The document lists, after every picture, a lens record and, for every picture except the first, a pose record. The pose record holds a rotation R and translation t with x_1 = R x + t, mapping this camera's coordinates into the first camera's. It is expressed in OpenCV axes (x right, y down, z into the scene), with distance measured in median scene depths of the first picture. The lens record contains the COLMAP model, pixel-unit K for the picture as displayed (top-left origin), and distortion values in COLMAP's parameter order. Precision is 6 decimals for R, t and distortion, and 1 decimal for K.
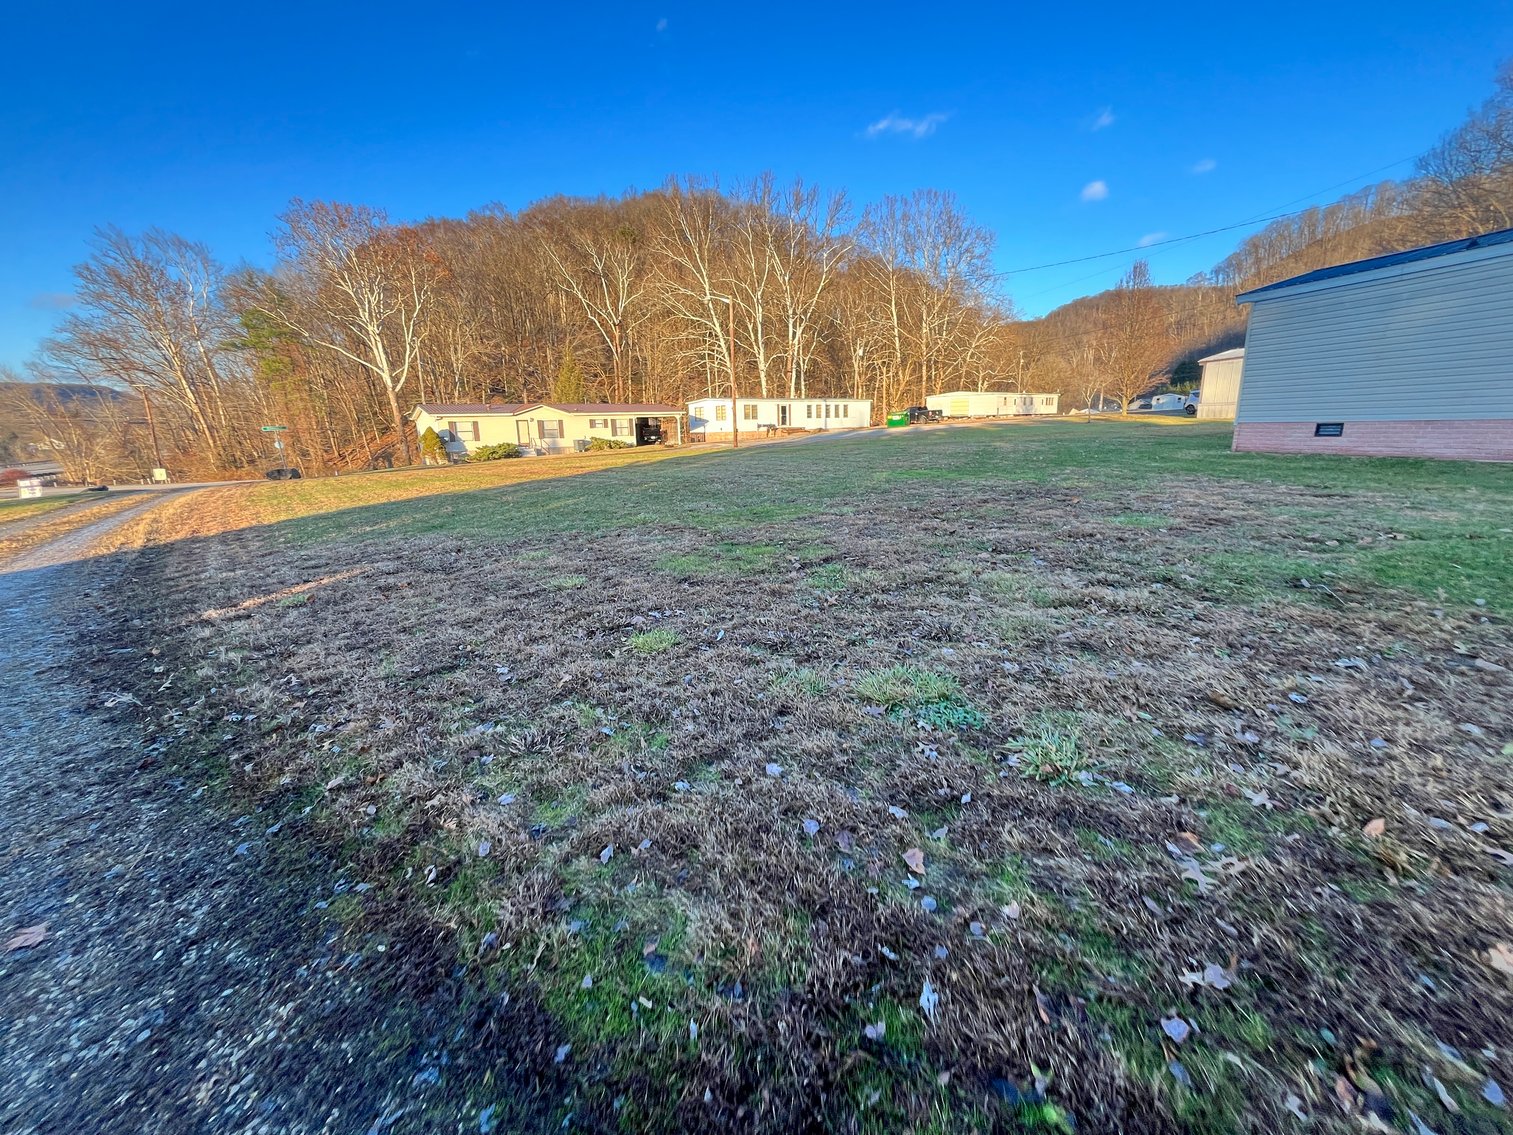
lens RADIAL K [[610.0, 0, 757.4], [0, 610.0, 560.4], [0, 0, 1]] dist [-0.000630, -0.001082]
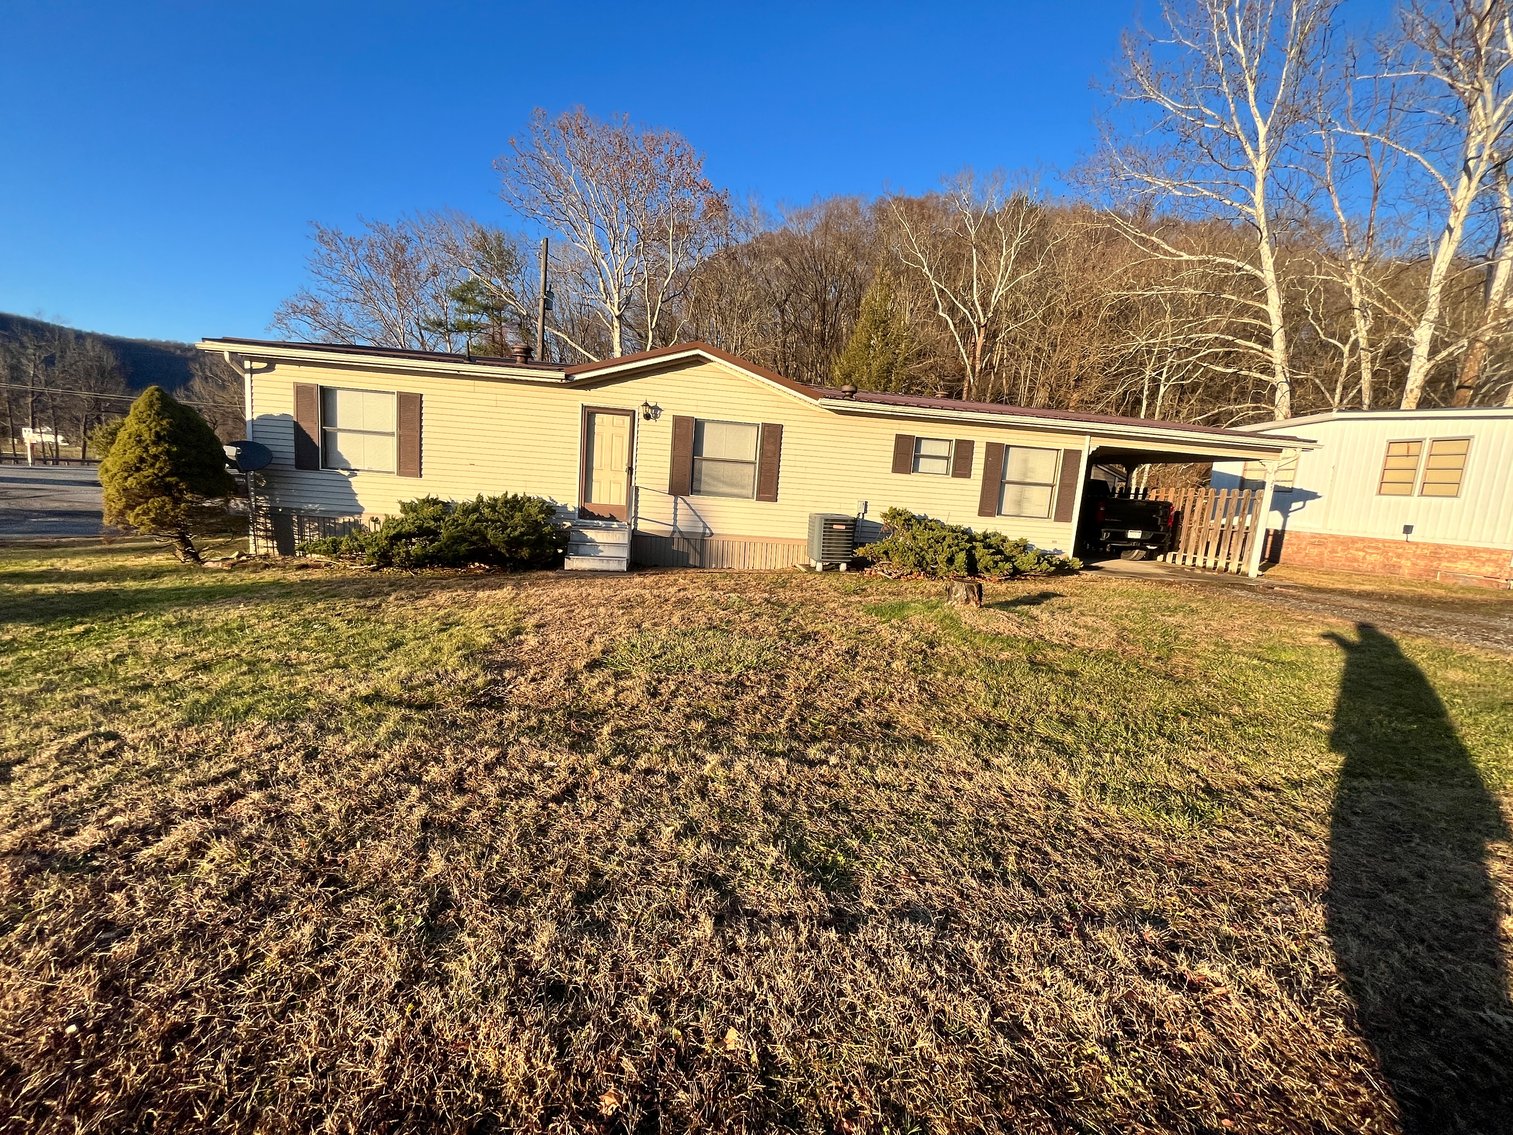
lens RADIAL K [[610.0, 0, 753.7], [0, 610.0, 567.2], [0, 0, 1]] dist [-0.000630, -0.001082]
pose [[0.864782, 0.158510, -0.476473, -0.154455], [-0.199911, 0.979111, -0.037106, -0.123040], [0.460639, 0.127341, 0.878406, 0.589130]]
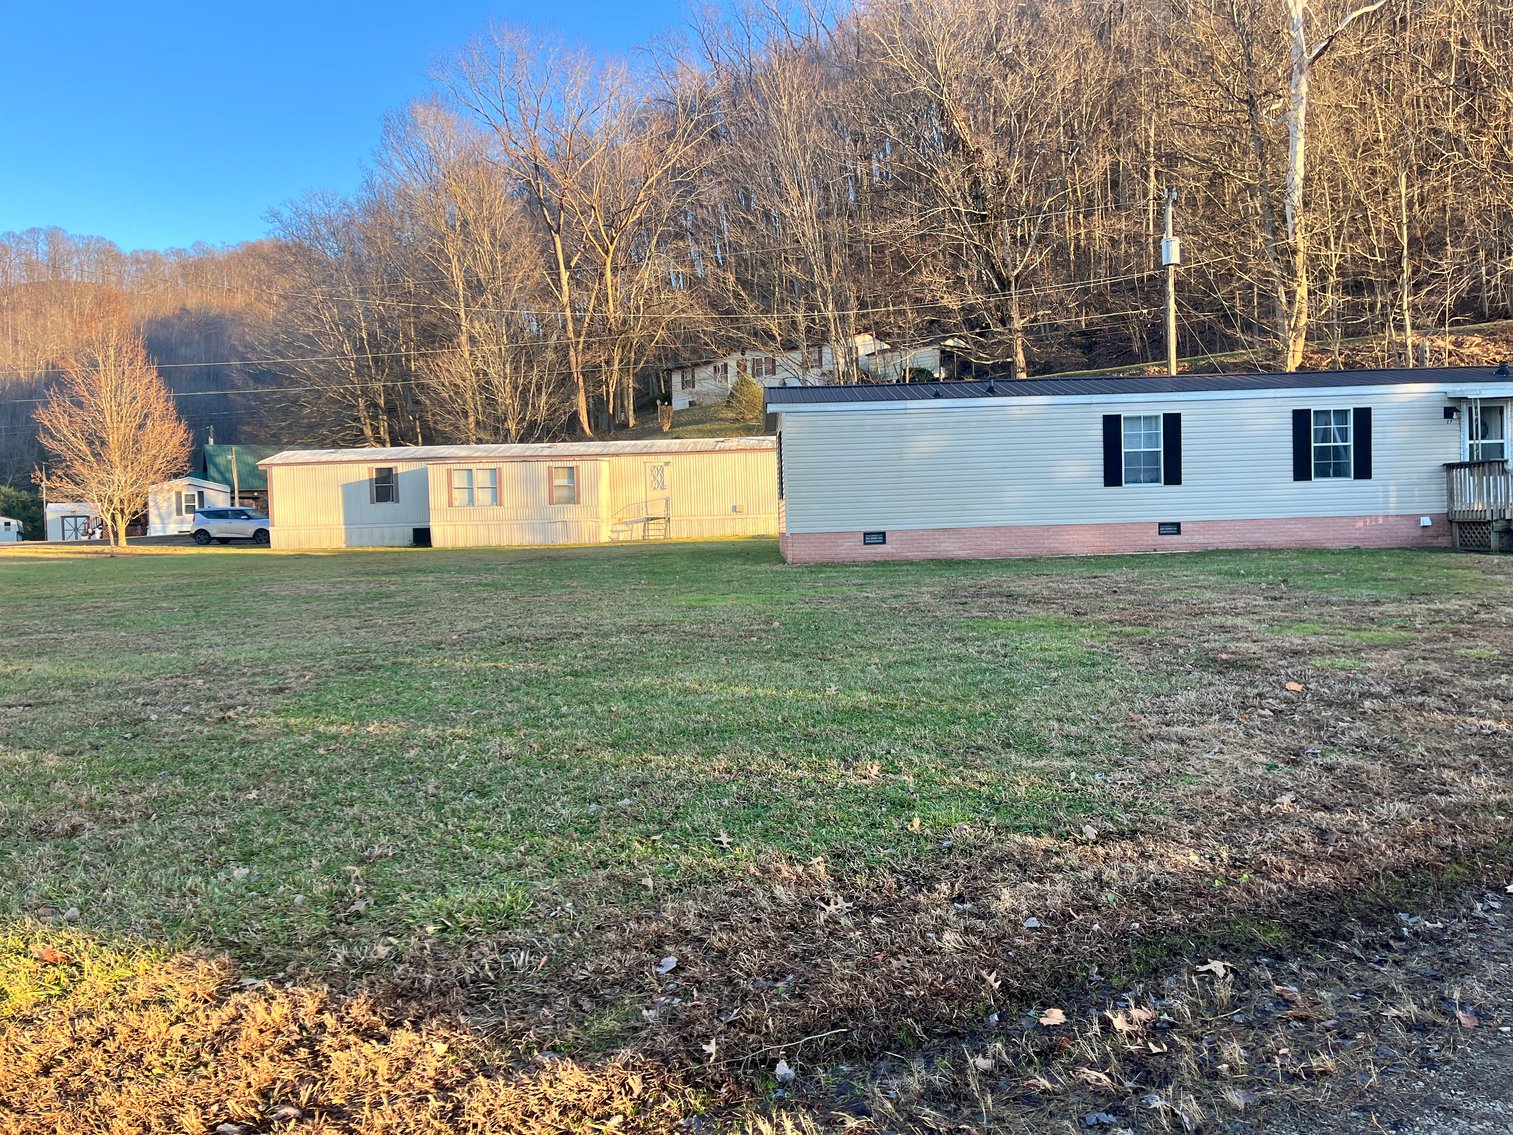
lens RADIAL K [[1134.3, 0, 758.1], [0, 1134.3, 571.3], [0, 0, 1]] dist [0.070025, -0.081367]
pose [[0.258168, -0.015727, 0.965972, -0.181277], [0.231832, 0.971661, -0.046141, -0.020017], [-0.937872, 0.235855, 0.254498, 0.122513]]
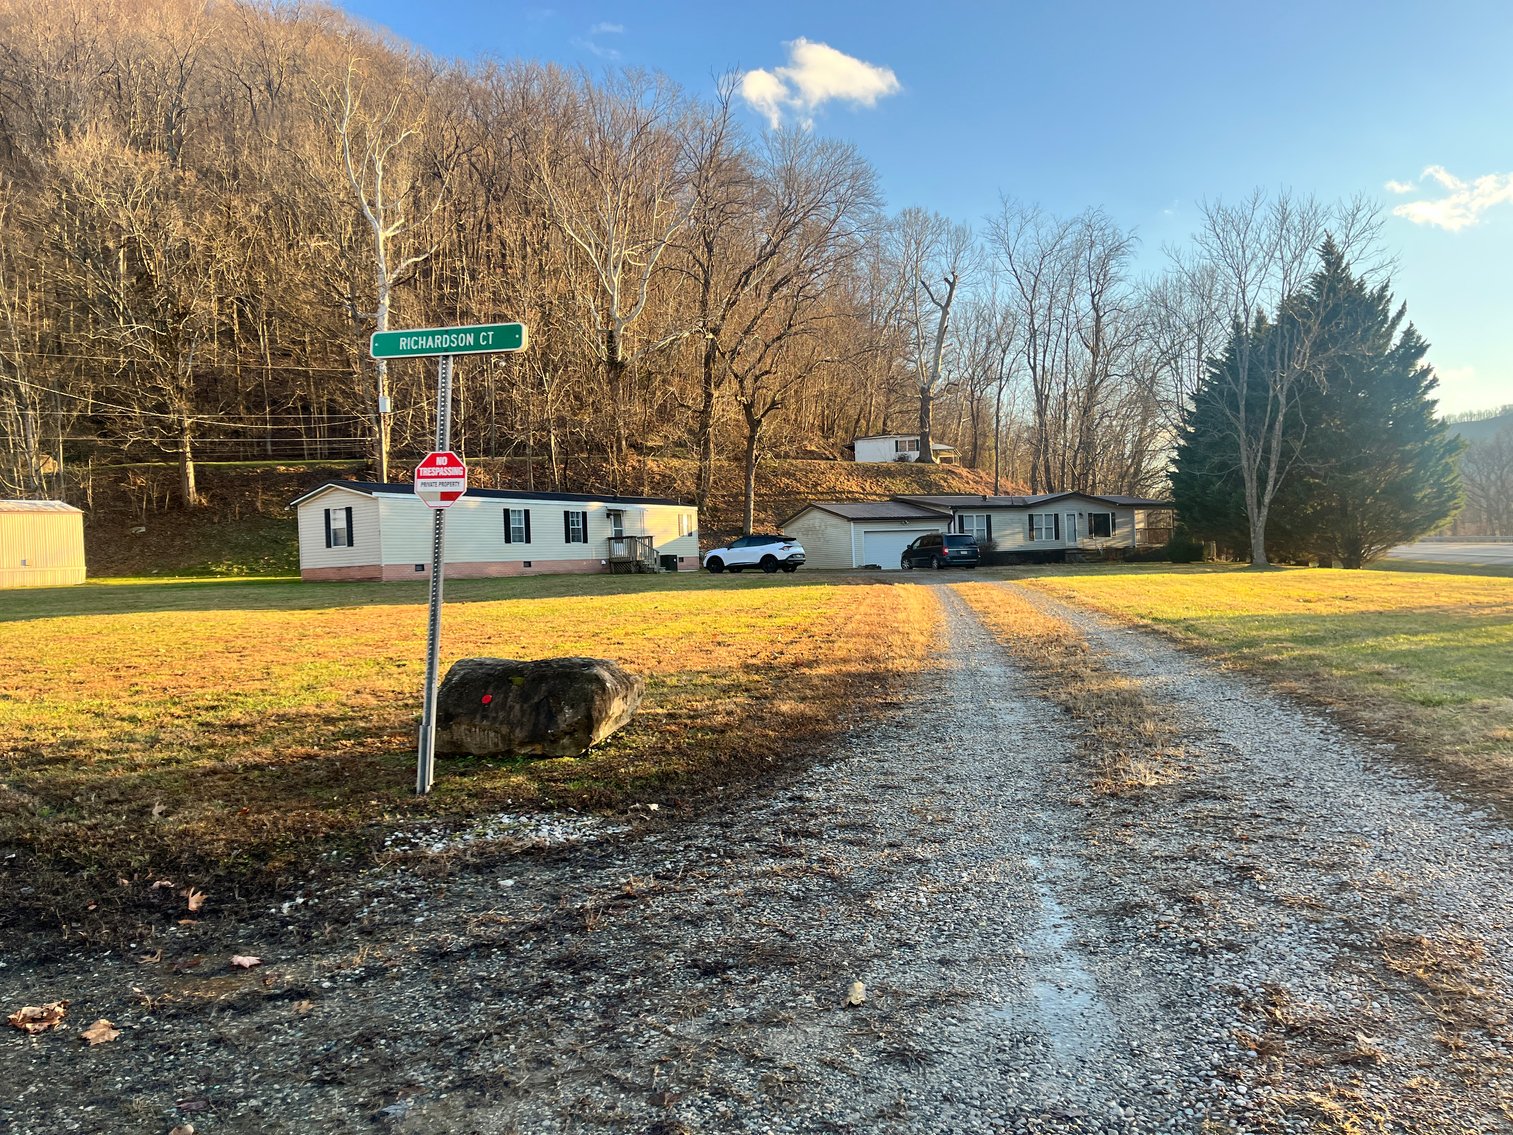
lens RADIAL K [[1134.3, 0, 746.7], [0, 1134.3, 575.4], [0, 0, 1]] dist [0.070025, -0.081367]
pose [[-0.687447, 0.051697, 0.724392, -0.431971], [0.217732, 0.966251, 0.137669, -0.082065], [-0.692827, 0.252363, -0.675503, 0.484998]]
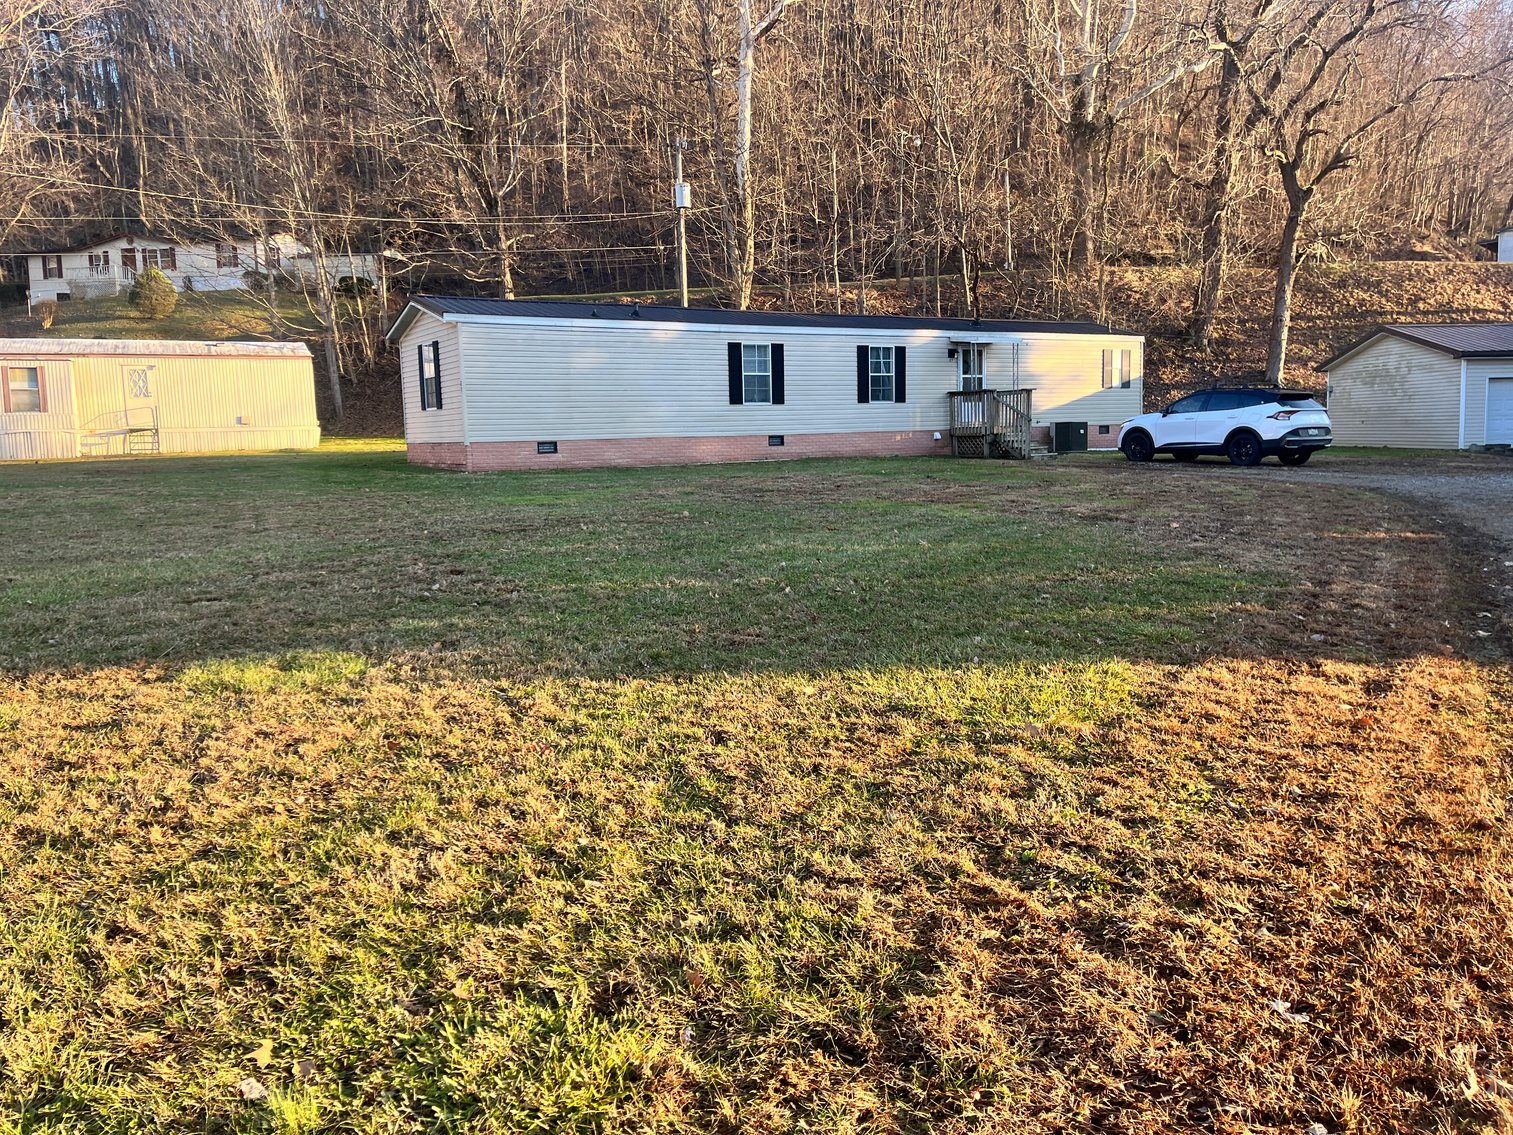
lens RADIAL K [[1134.3, 0, 742.2], [0, 1134.3, 566.6], [0, 0, 1]] dist [0.070025, -0.081367]
pose [[-0.275557, -0.077812, 0.958130, -0.212647], [0.241605, 0.959118, 0.147378, -0.039799], [-0.930427, 0.272100, -0.245492, 0.217686]]
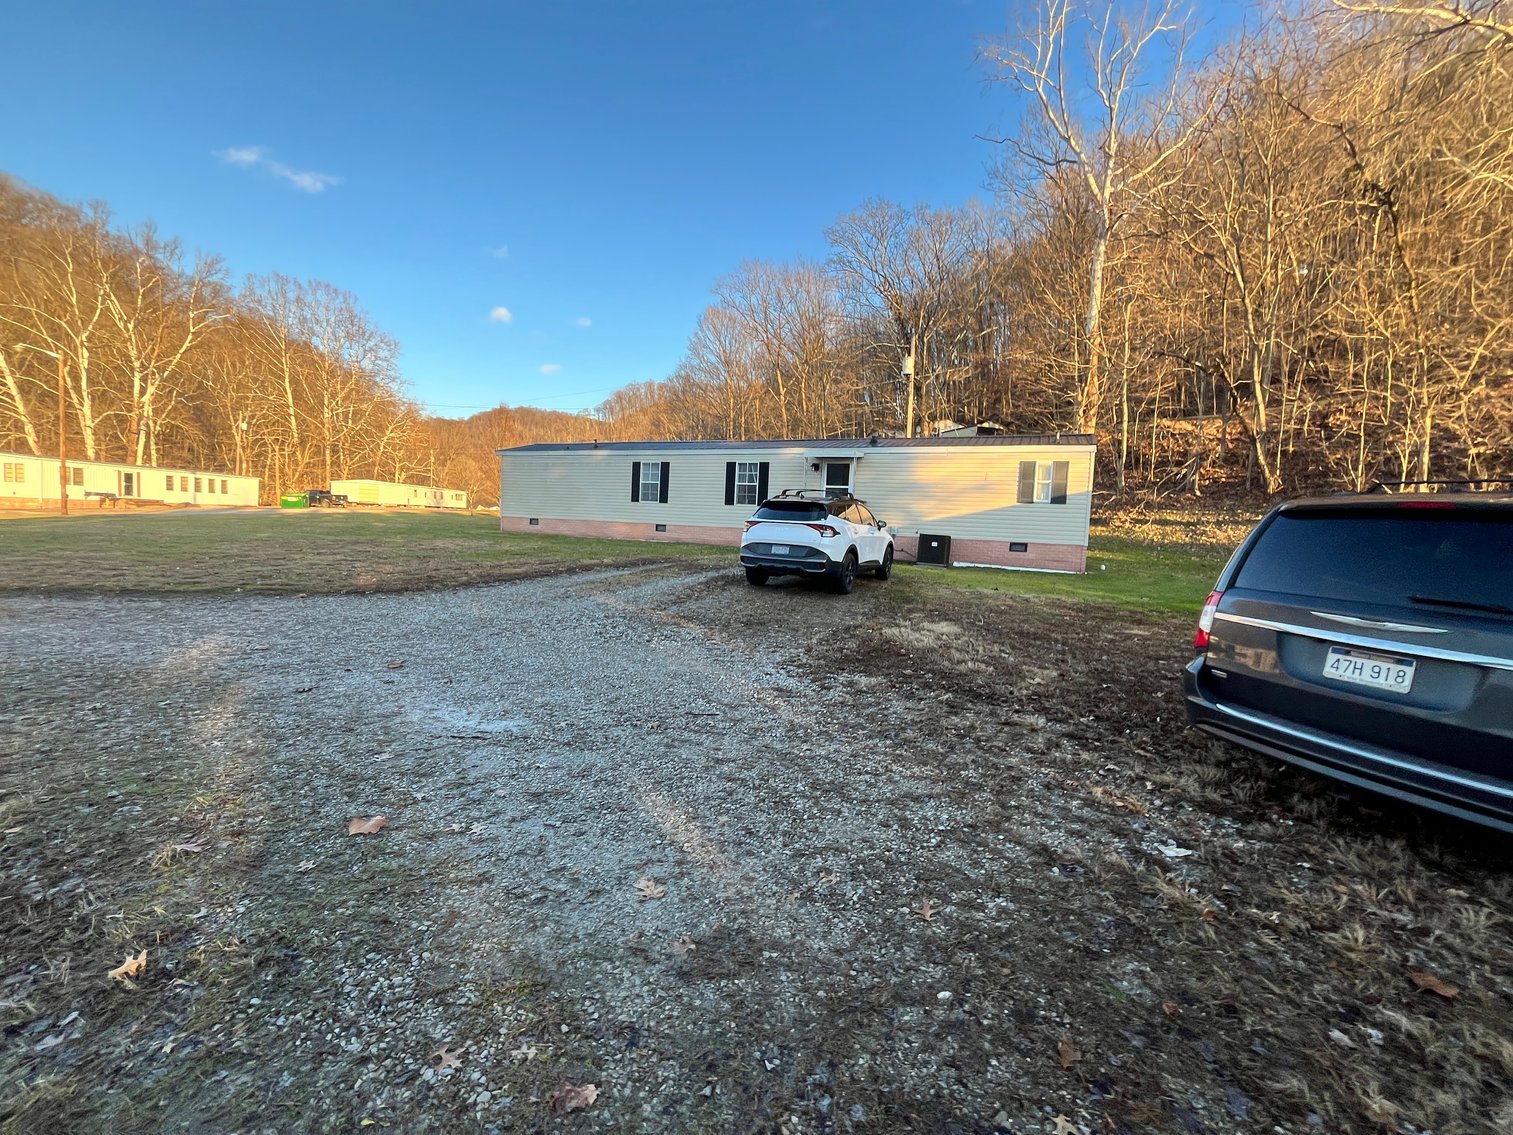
lens RADIAL K [[610.0, 0, 747.6], [0, 610.0, 564.3], [0, 0, 1]] dist [-0.000630, -0.001082]
pose [[0.656997, 0.008915, 0.753841, -0.025786], [0.100092, 0.990047, -0.098942, 0.036337], [-0.747220, 0.140458, 0.649565, -0.152726]]
